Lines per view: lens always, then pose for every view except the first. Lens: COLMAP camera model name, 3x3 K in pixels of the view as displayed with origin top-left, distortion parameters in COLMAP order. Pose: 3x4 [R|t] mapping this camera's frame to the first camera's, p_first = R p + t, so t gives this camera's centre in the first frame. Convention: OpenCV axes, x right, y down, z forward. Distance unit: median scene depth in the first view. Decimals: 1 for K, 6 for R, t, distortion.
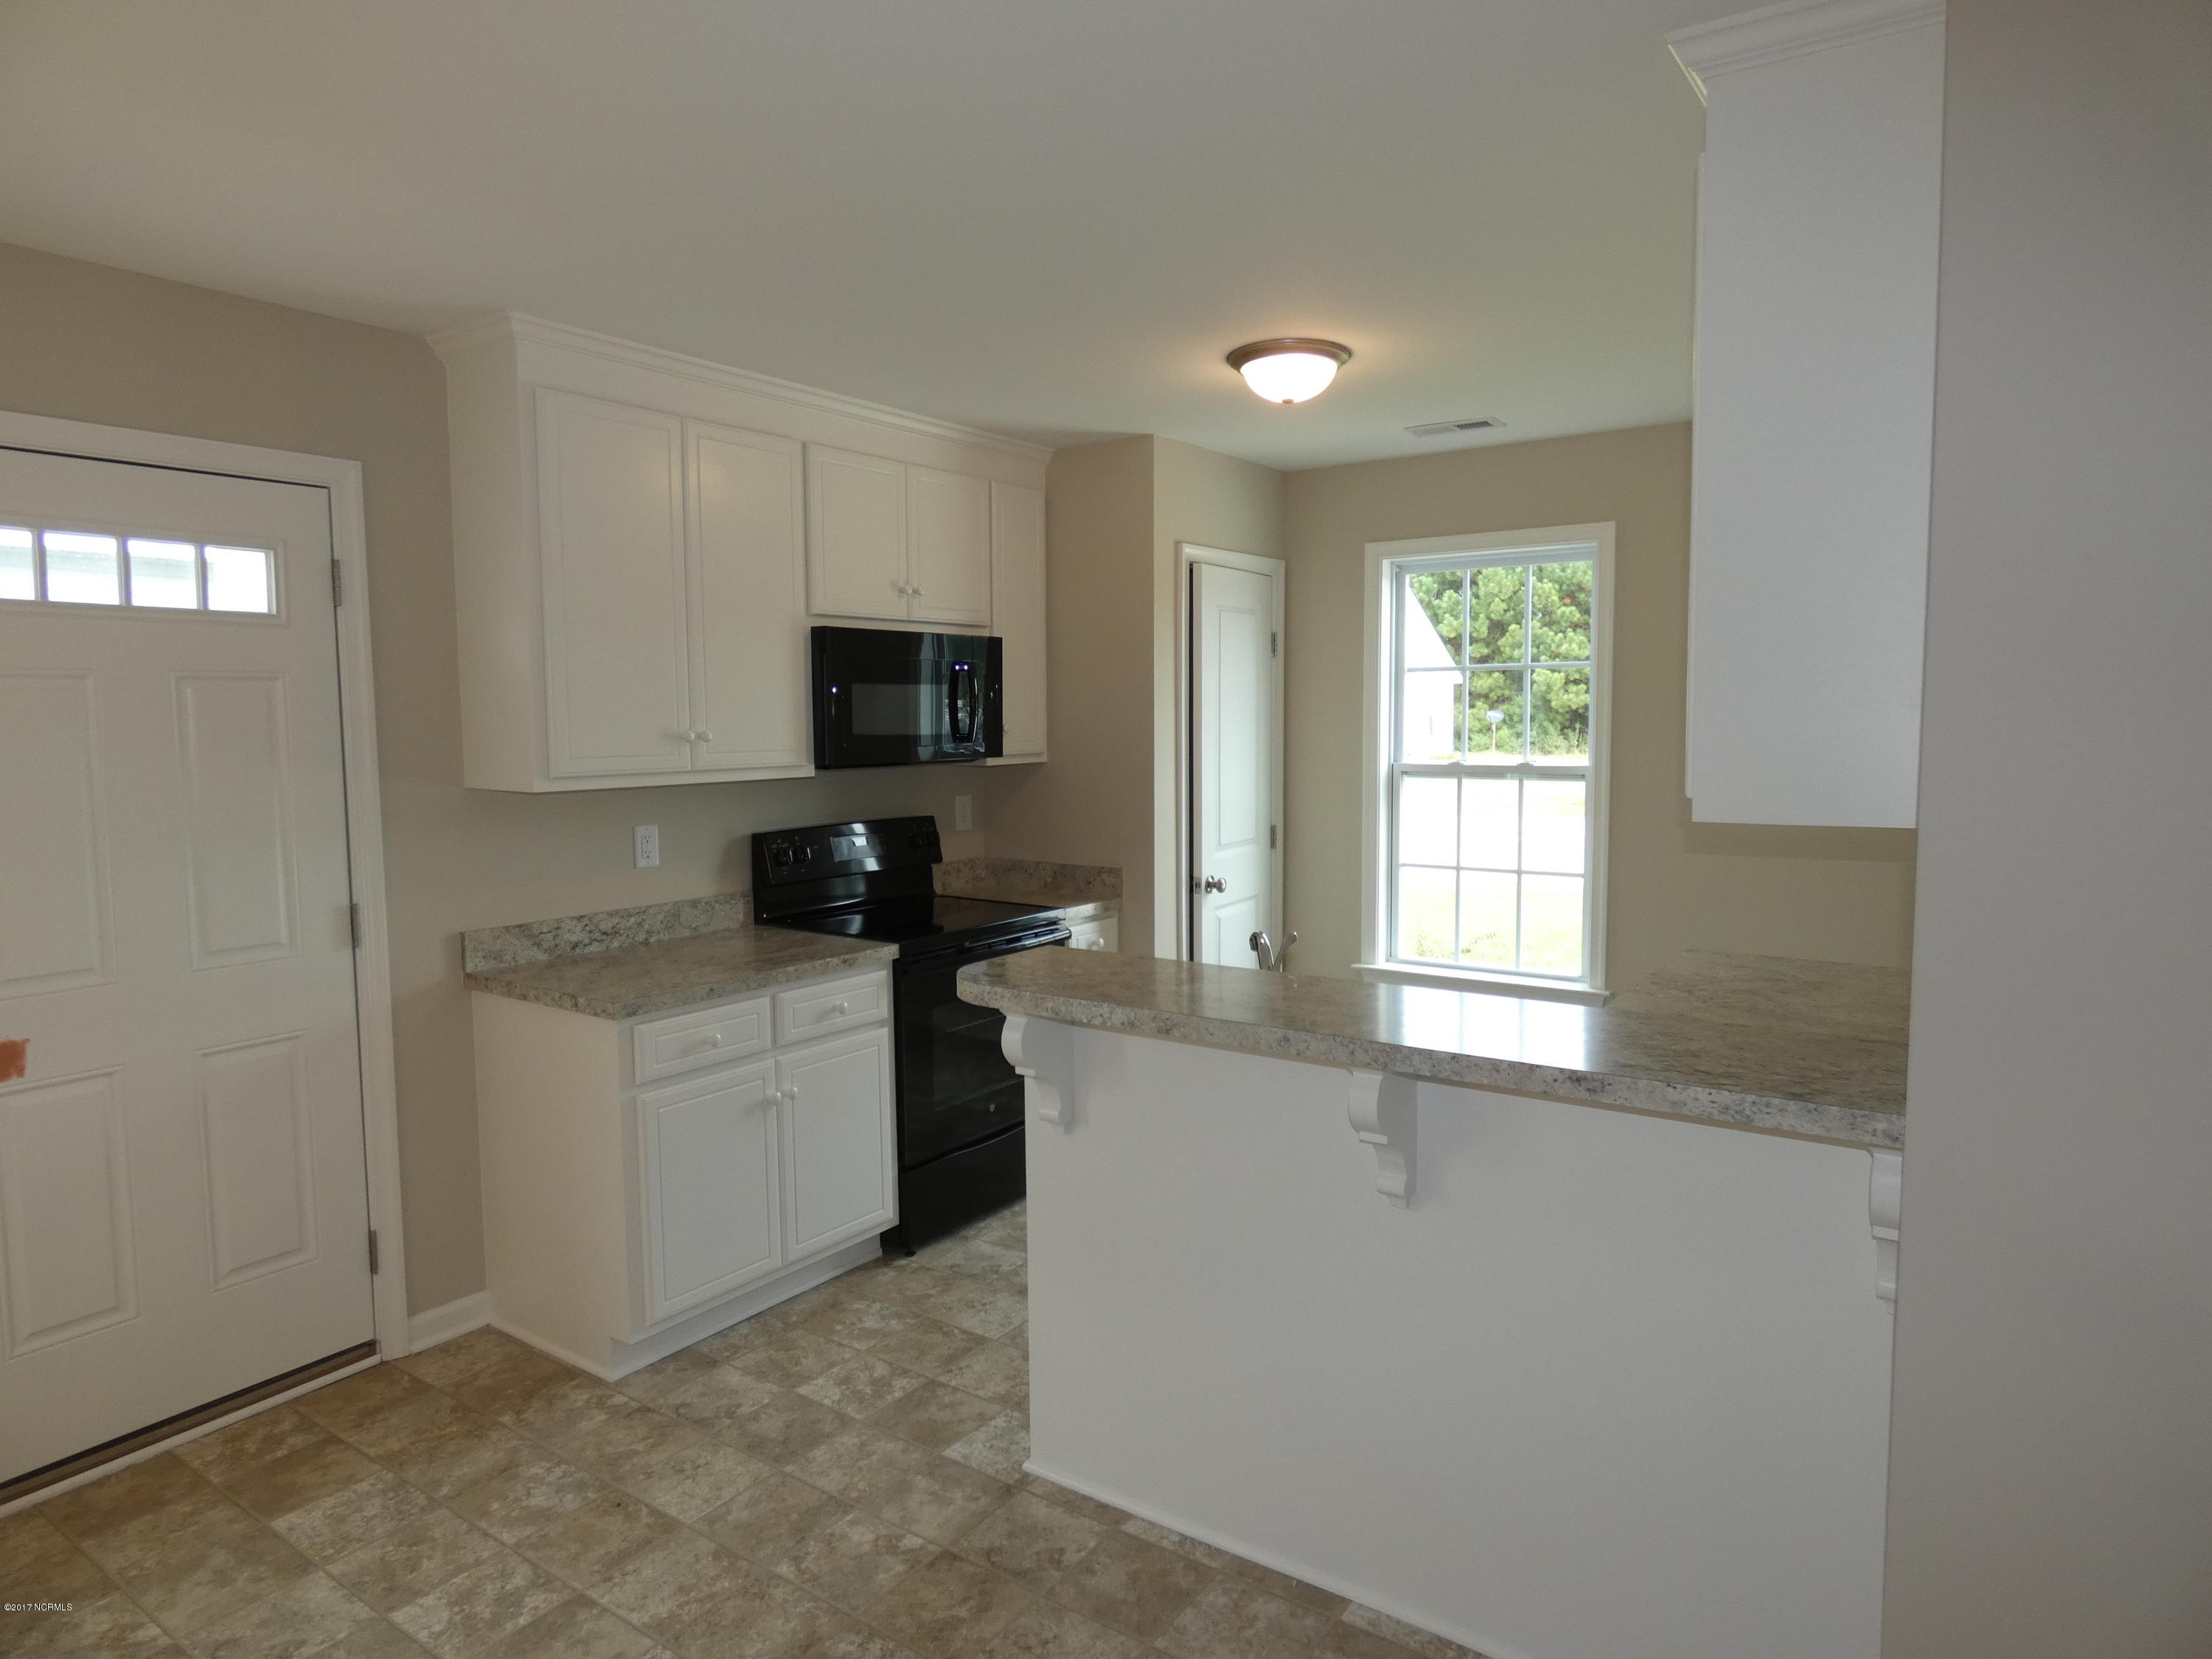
lens RADIAL K [[1325.7, 0, 1110.7], [0, 1325.7, 830.5], [0, 0, 1]] dist [0.005604, 0.001521]
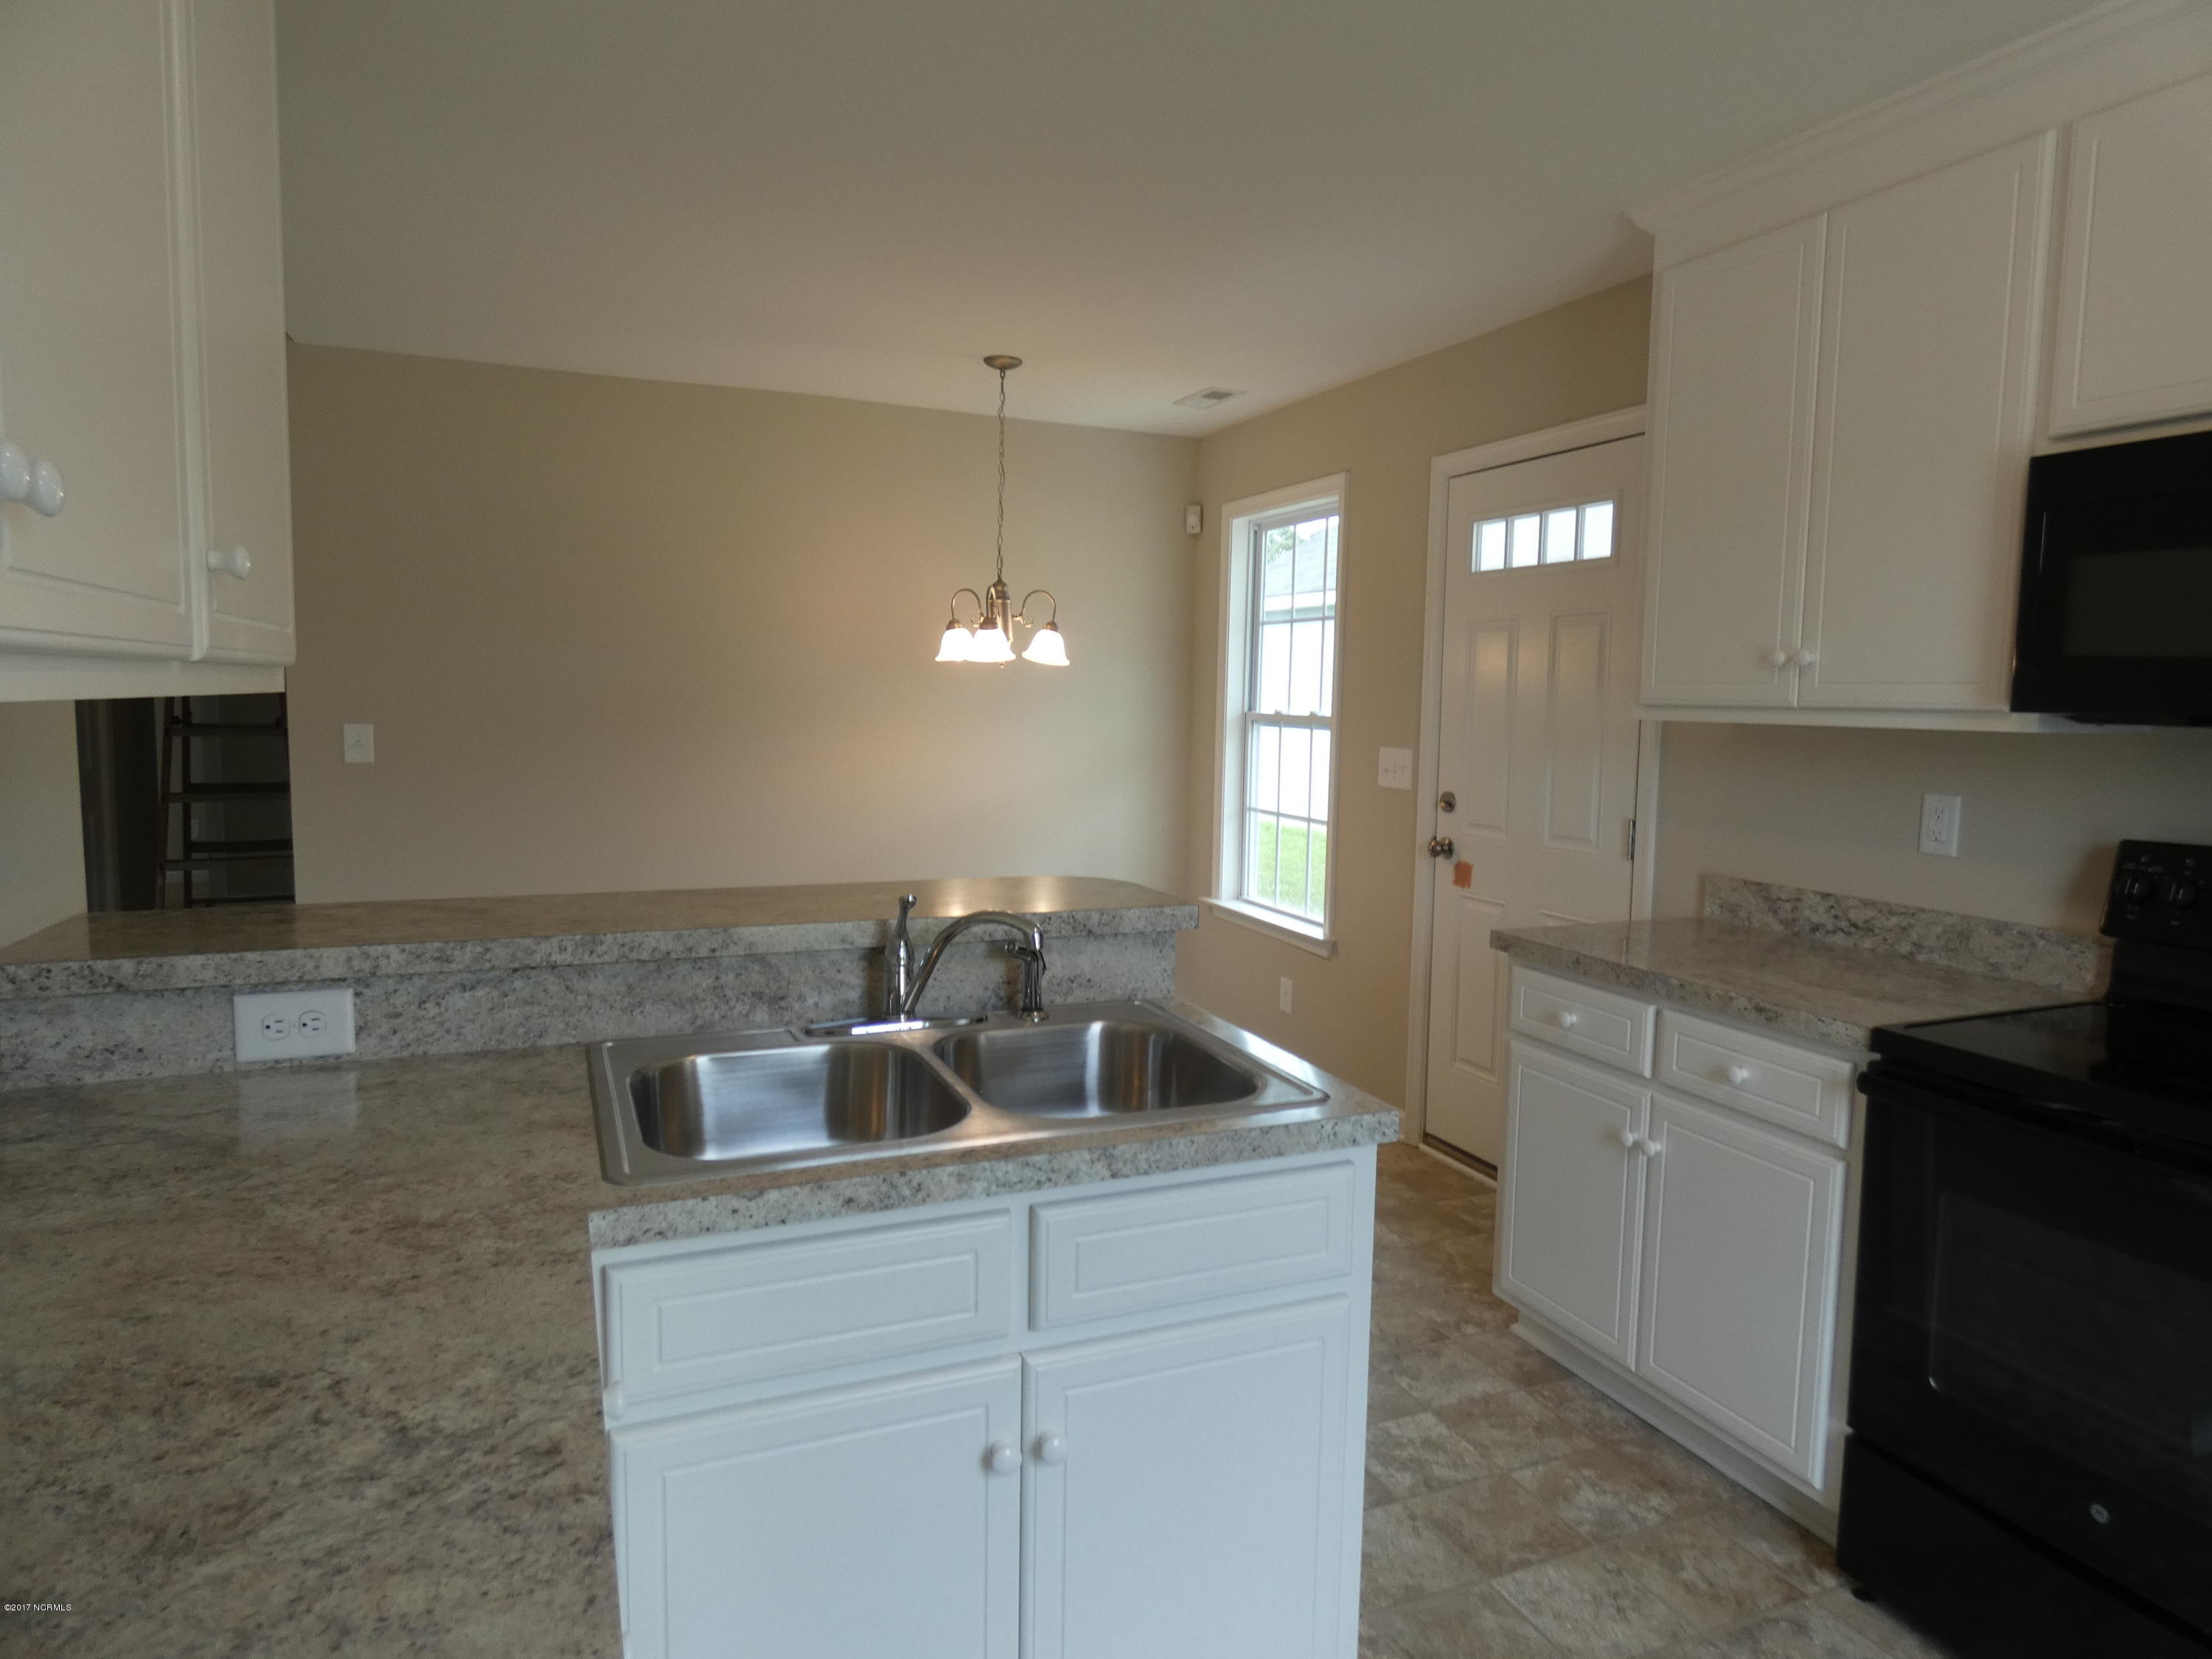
lens RADIAL K [[1319.2, 0, 1121.6], [0, 1319.2, 822.4], [0, 0, 1]] dist [-0.005525, 0.002974]
pose [[-0.518796, 0.078869, -0.851252, 0.424022], [-0.091138, 0.984958, 0.146801, -0.047507], [0.850026, 0.153741, -0.503804, 0.905222]]
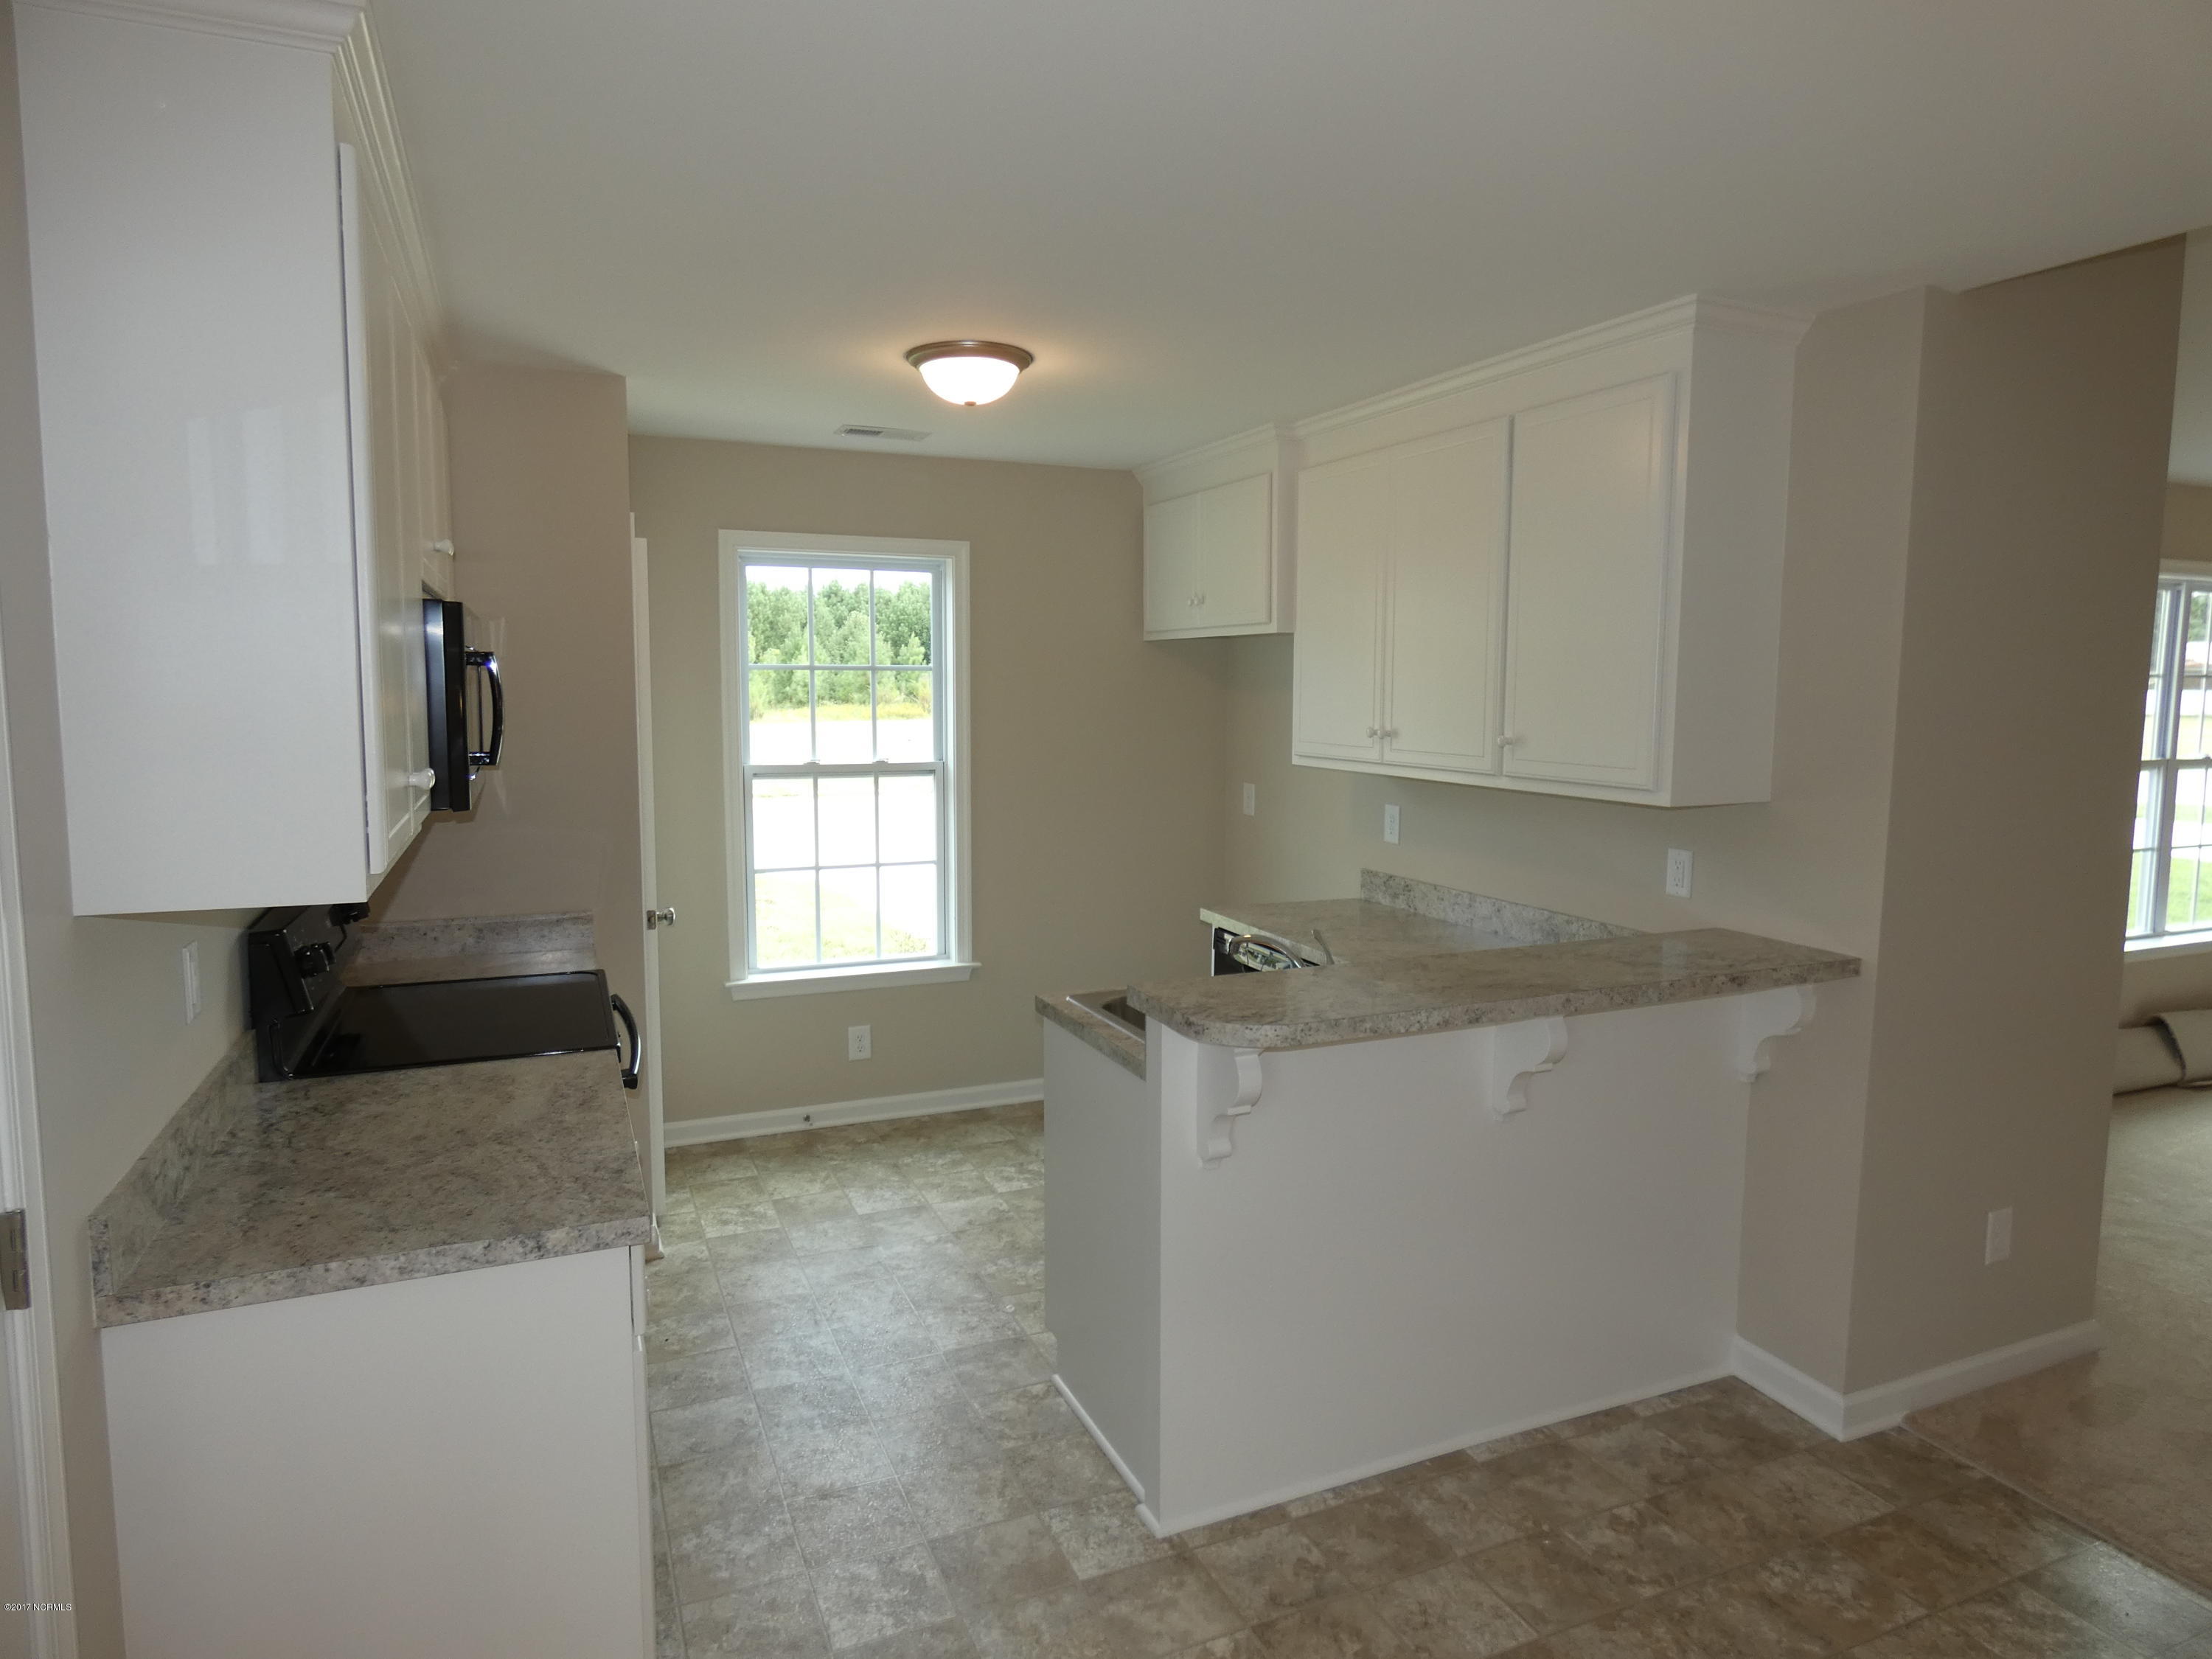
lens RADIAL K [[1325.7, 0, 1110.7], [0, 1325.7, 830.5], [0, 0, 1]] dist [0.005604, 0.001521]
pose [[0.514042, -0.084949, 0.853548, -0.570973], [0.064785, 0.996087, 0.060118, -0.054707], [-0.855315, 0.024394, 0.517534, 0.353183]]
